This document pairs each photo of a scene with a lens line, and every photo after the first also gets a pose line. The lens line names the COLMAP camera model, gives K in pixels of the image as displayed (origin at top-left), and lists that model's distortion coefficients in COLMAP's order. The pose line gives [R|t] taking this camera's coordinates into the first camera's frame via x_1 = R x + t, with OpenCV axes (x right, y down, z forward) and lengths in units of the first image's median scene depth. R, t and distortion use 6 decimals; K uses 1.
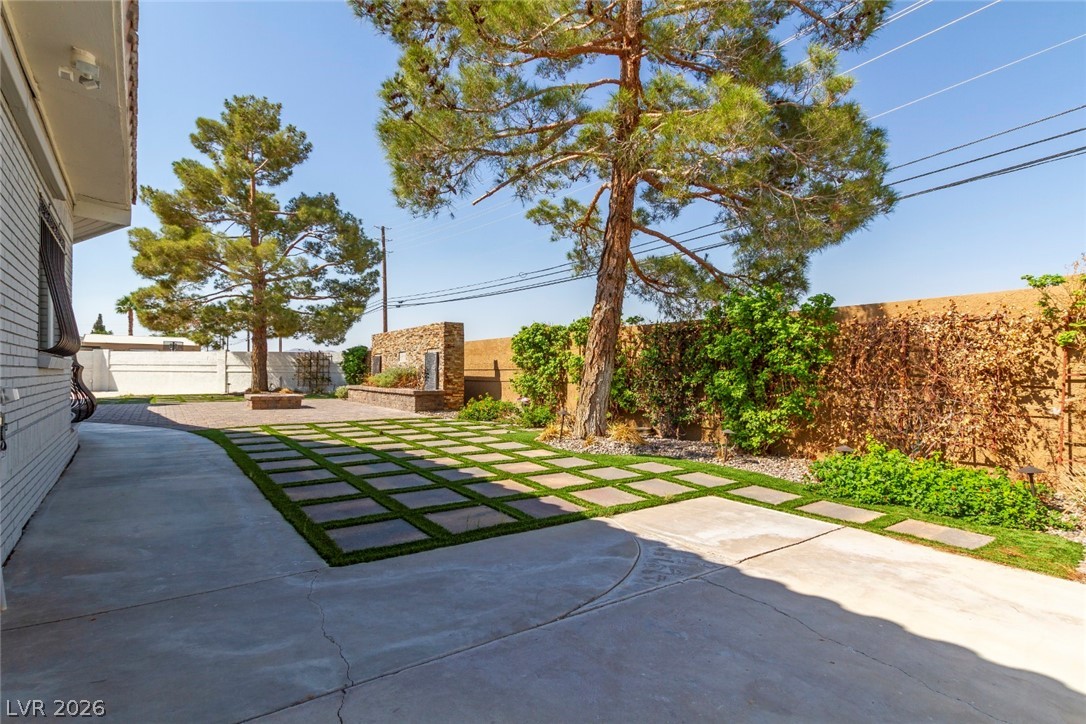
lens RADIAL K [[525.7, 0, 540.8], [0, 525.7, 371.4], [0, 0, 1]] dist [0.003615, 0.000233]
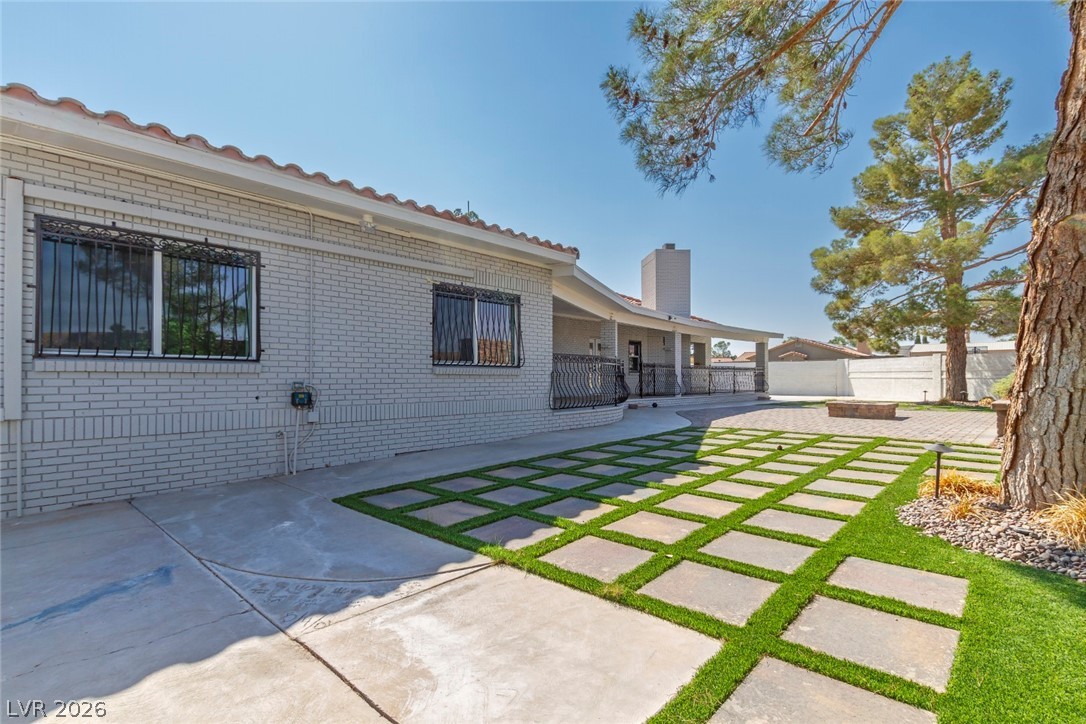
lens RADIAL K [[525.7, 0, 540.8], [0, 525.7, 371.4], [0, 0, 1]] dist [0.003615, 0.000233]
pose [[0.202513, -0.020895, -0.979057, 1.055004], [0.005659, 0.999781, -0.020166, 0.025898], [0.979263, -0.001456, 0.202587, 1.103578]]
